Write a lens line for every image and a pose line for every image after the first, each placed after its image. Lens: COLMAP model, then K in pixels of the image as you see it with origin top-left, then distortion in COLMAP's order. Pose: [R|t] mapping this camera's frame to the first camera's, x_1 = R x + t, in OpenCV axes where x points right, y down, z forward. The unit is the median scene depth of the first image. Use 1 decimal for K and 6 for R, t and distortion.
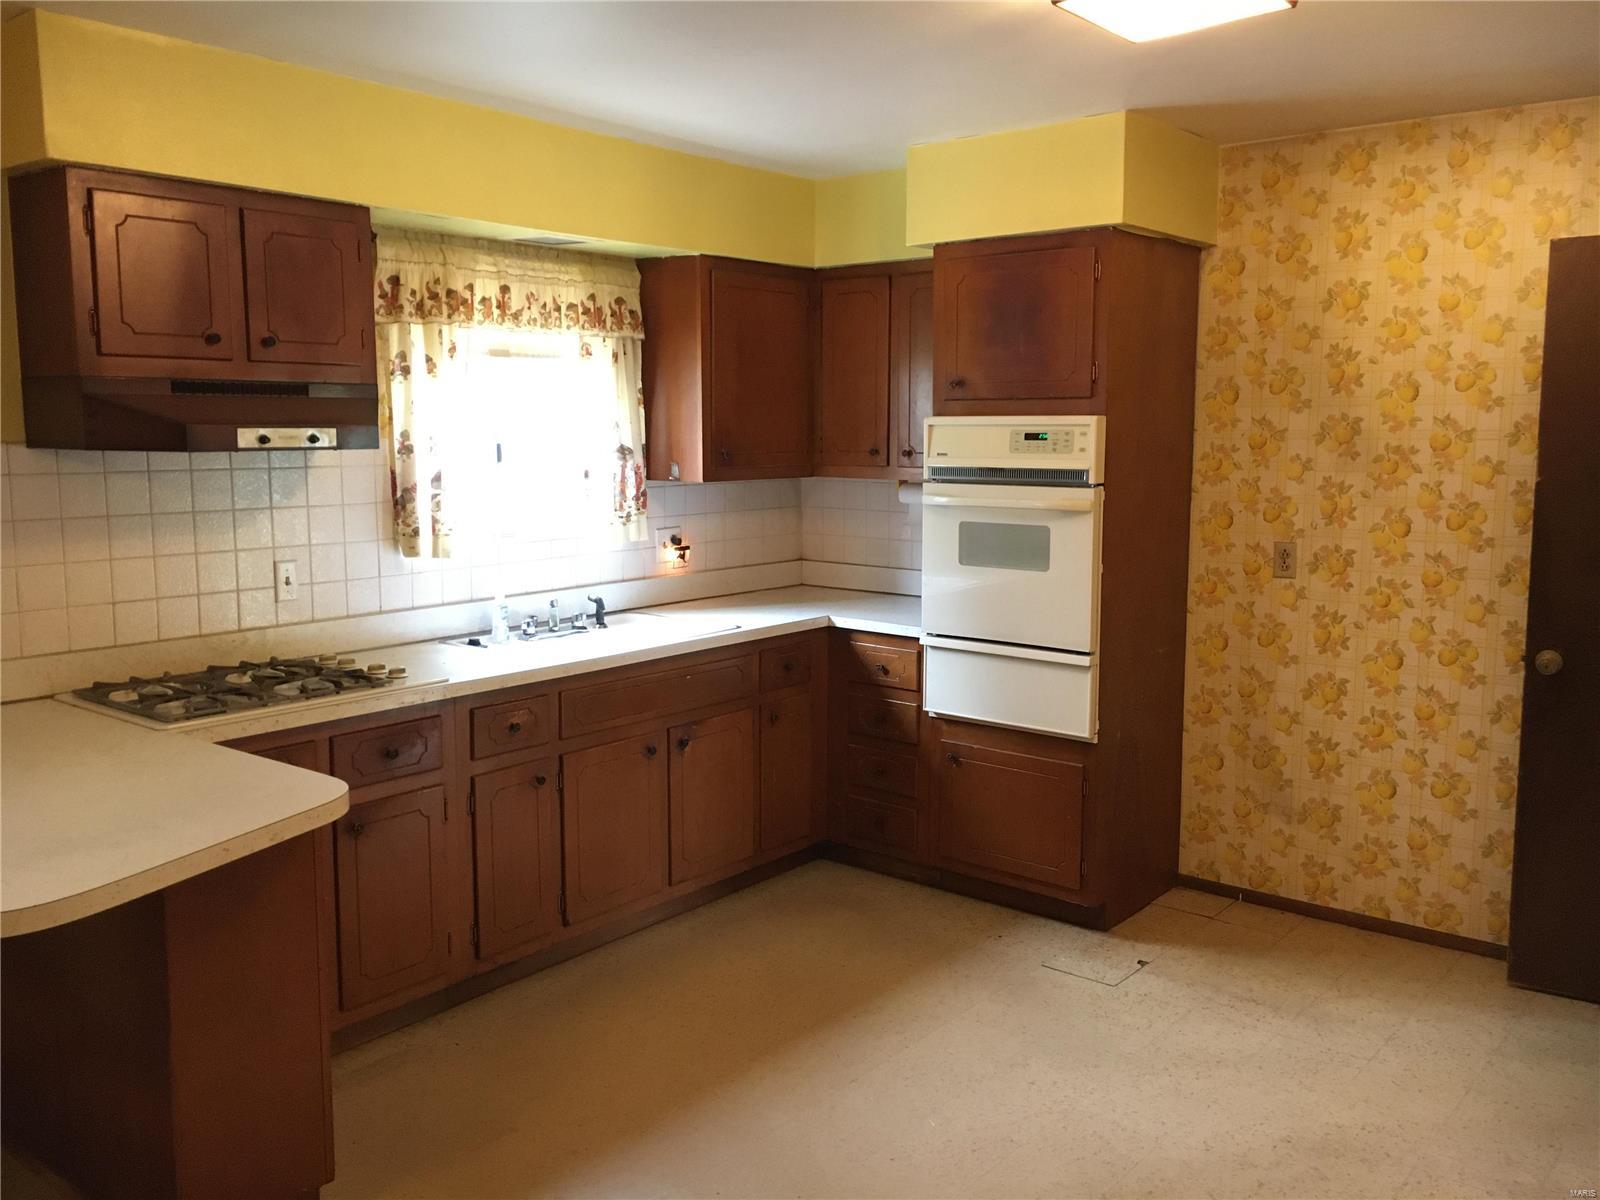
lens RADIAL K [[1346.3, 0, 788.5], [0, 1346.3, 598.7], [0, 0, 1]] dist [0.046242, -0.098118]
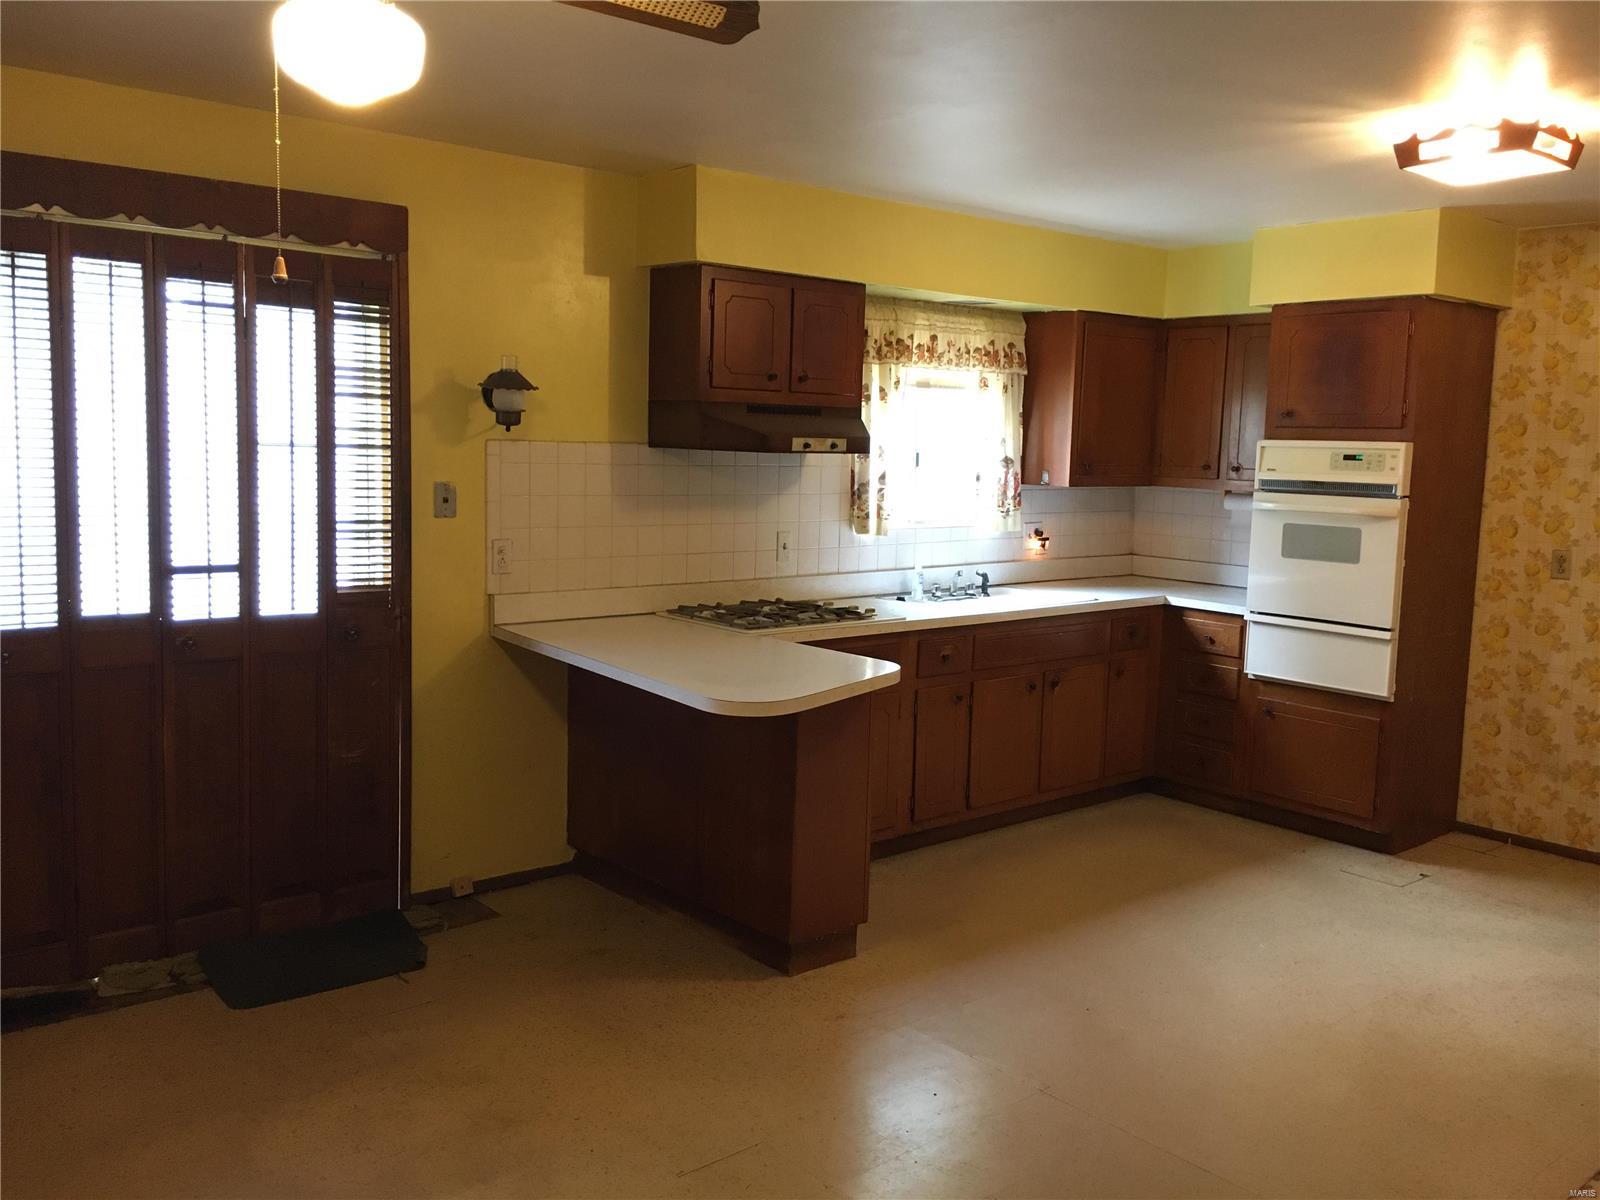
lens RADIAL K [[1346.3, 0, 768.1], [0, 1346.3, 598.7], [0, 0, 1]] dist [0.046242, -0.098118]
pose [[0.981144, 0.046678, -0.187557, -0.108243], [-0.048847, 0.998782, -0.006955, 0.046693], [0.187004, 0.015985, 0.982229, -0.341446]]
